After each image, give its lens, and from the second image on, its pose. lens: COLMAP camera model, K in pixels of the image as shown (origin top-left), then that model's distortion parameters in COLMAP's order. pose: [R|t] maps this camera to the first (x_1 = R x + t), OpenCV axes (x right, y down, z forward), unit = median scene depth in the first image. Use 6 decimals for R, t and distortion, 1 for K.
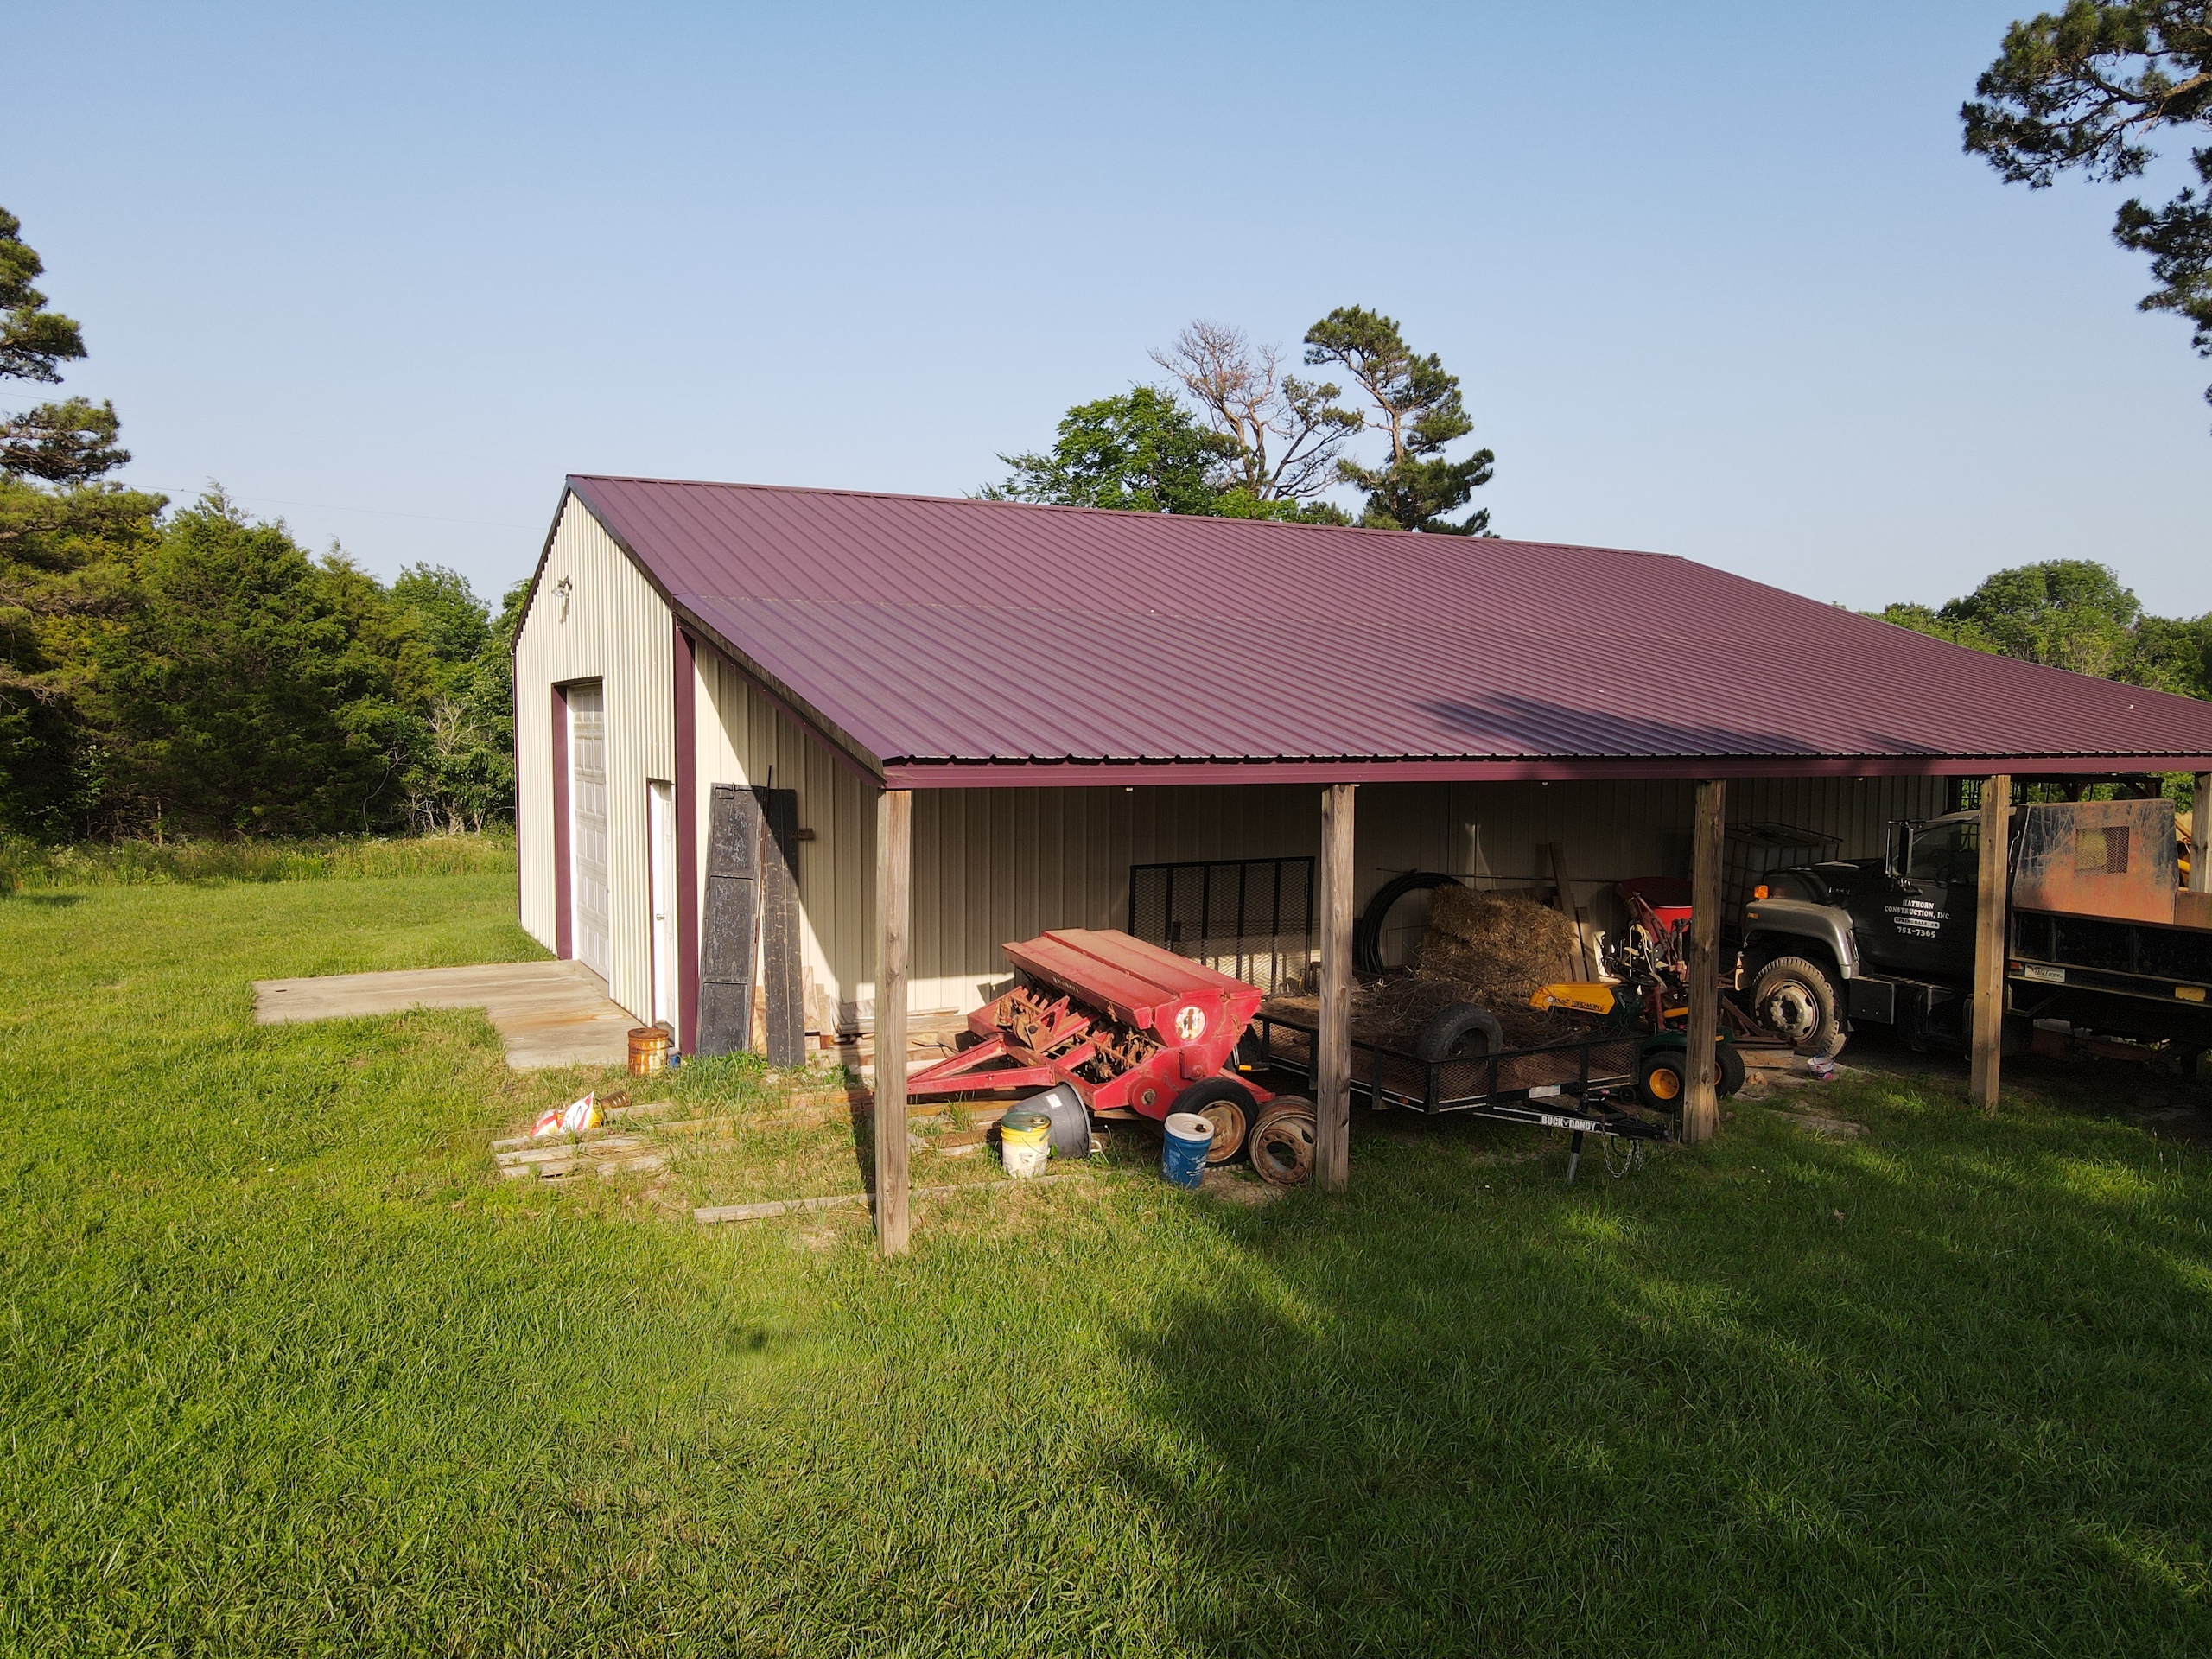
lens RADIAL K [[1616.9, 0, 1106.0], [0, 1616.9, 829.5], [0, 0, 1]] dist [0.010456, -0.003737]
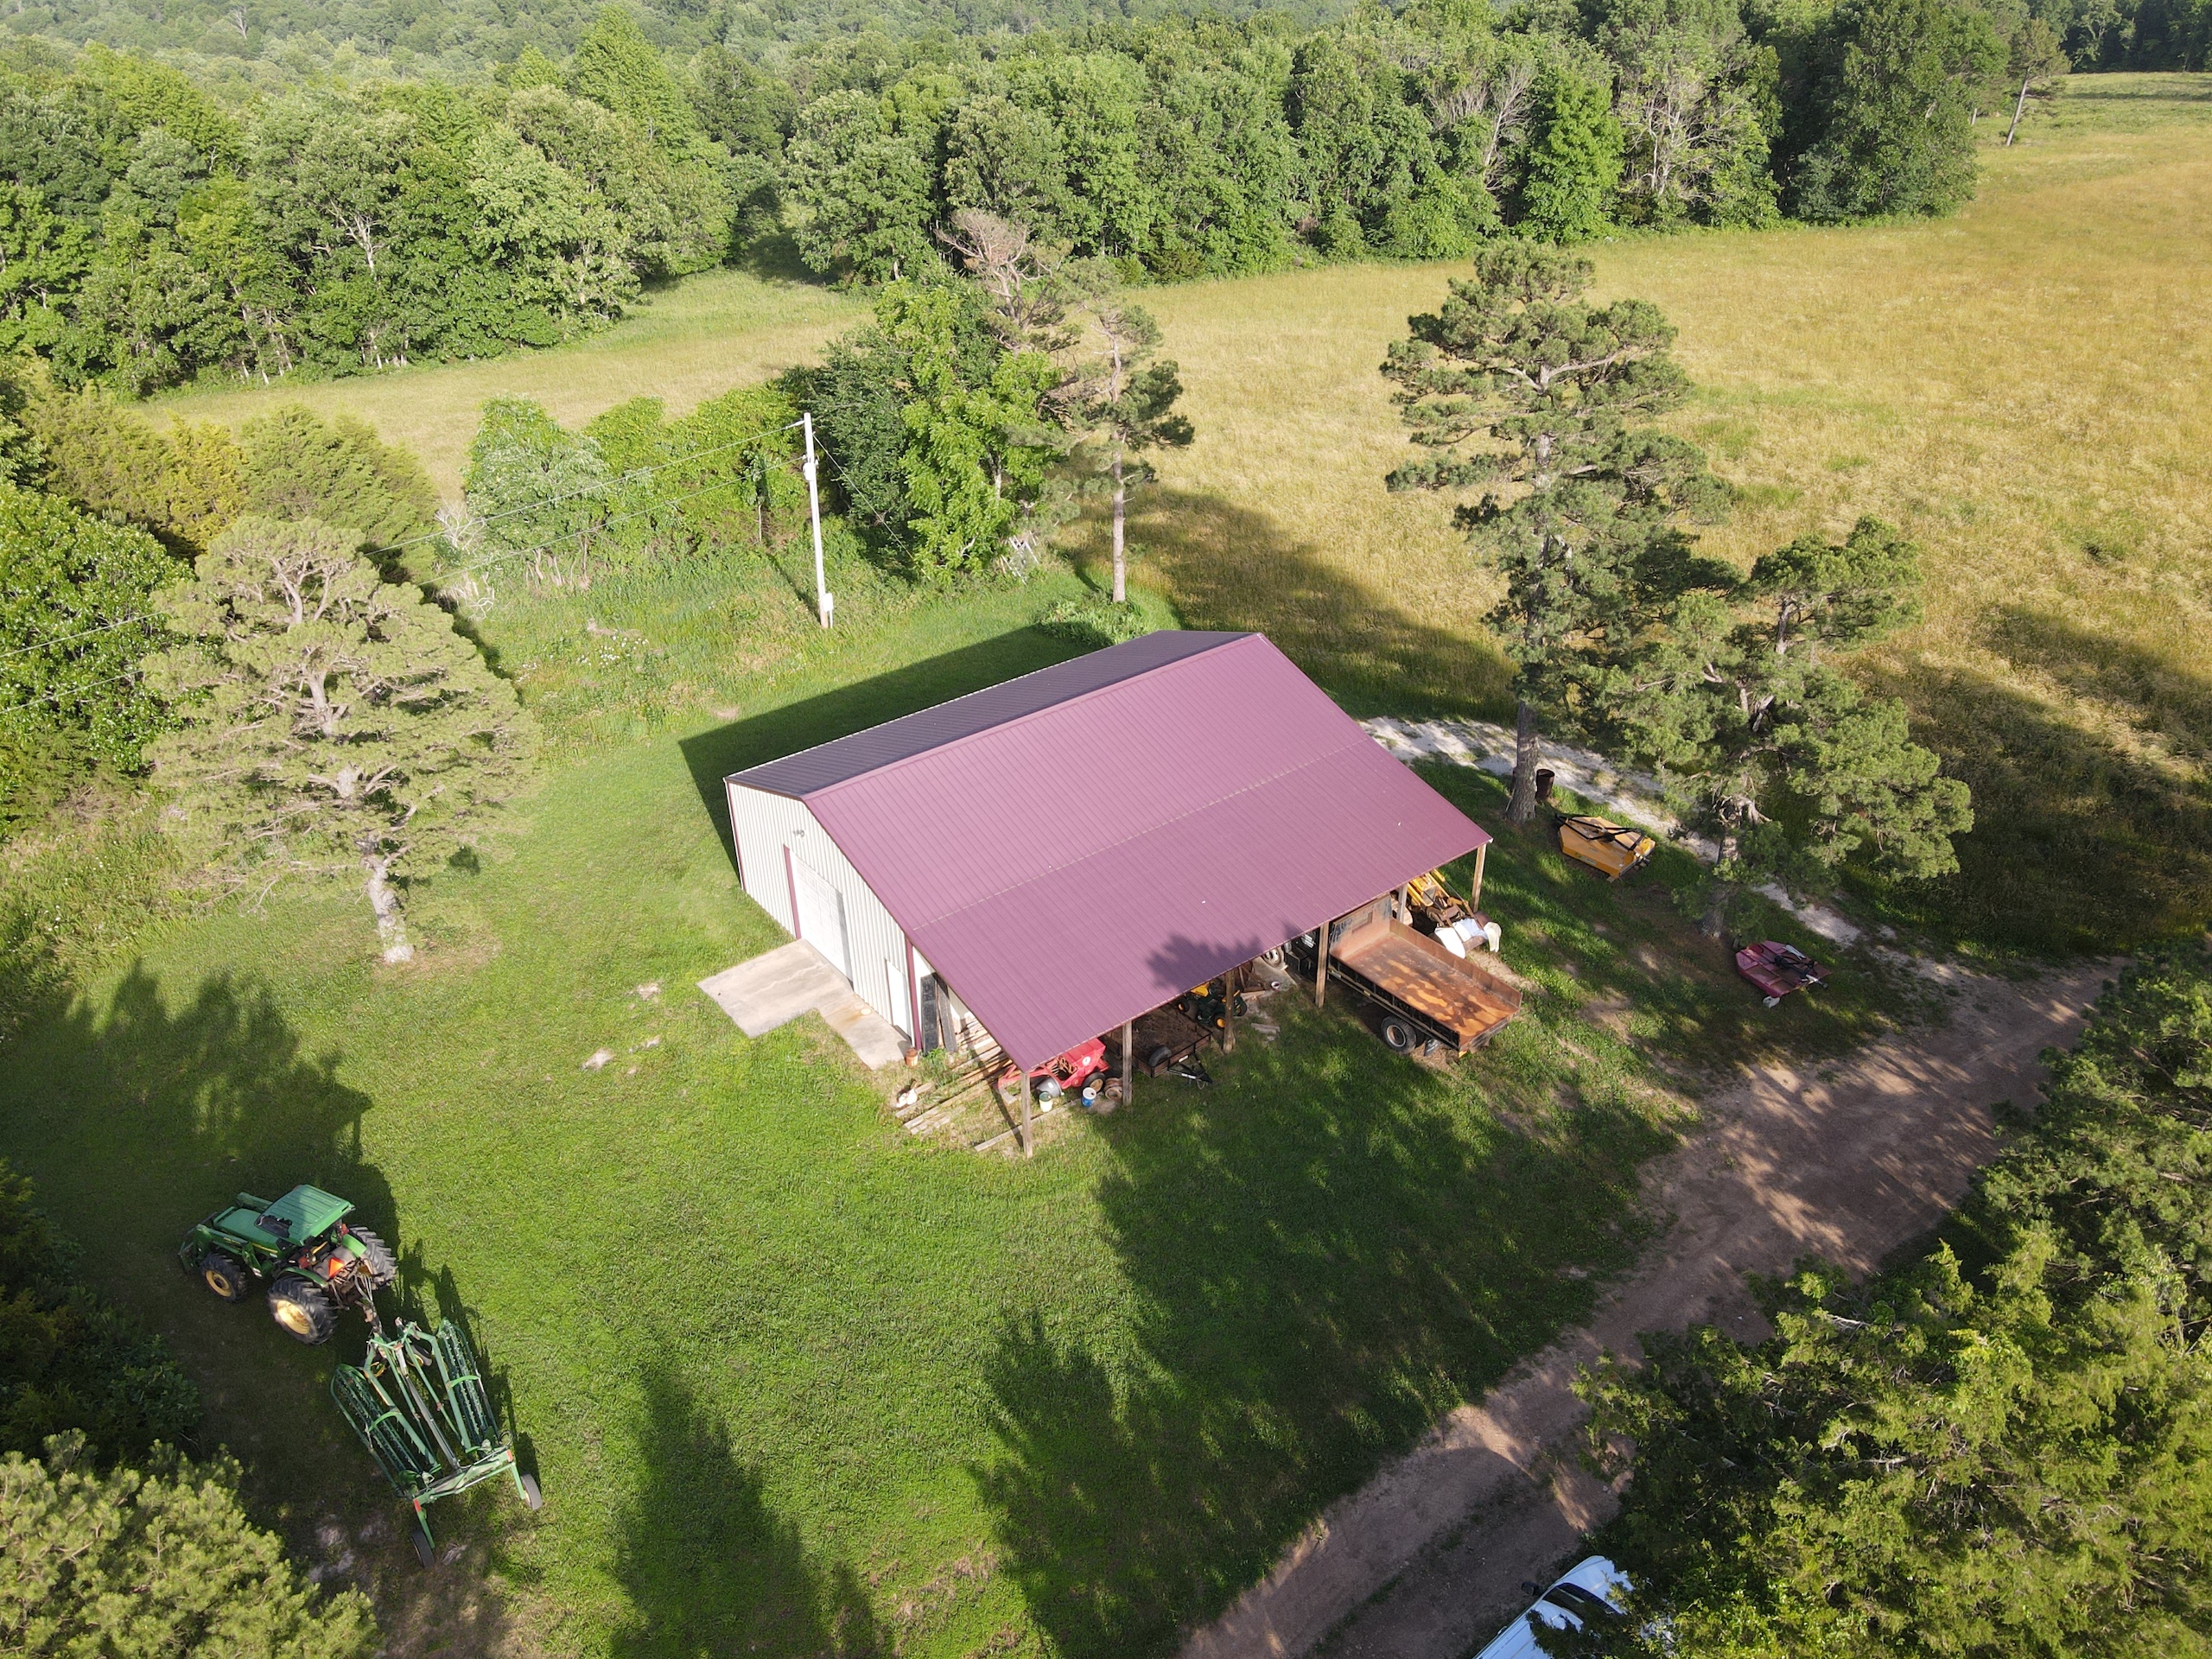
lens RADIAL K [[1616.0, 0, 1106.0], [0, 1616.0, 829.5], [0, 0, 1]] dist [-0.003856, 0.009146]
pose [[0.983607, -0.109630, 0.143175, -0.177906], [0.029308, 0.880608, 0.472938, -0.997236], [-0.177929, -0.460989, 0.869385, -0.928151]]
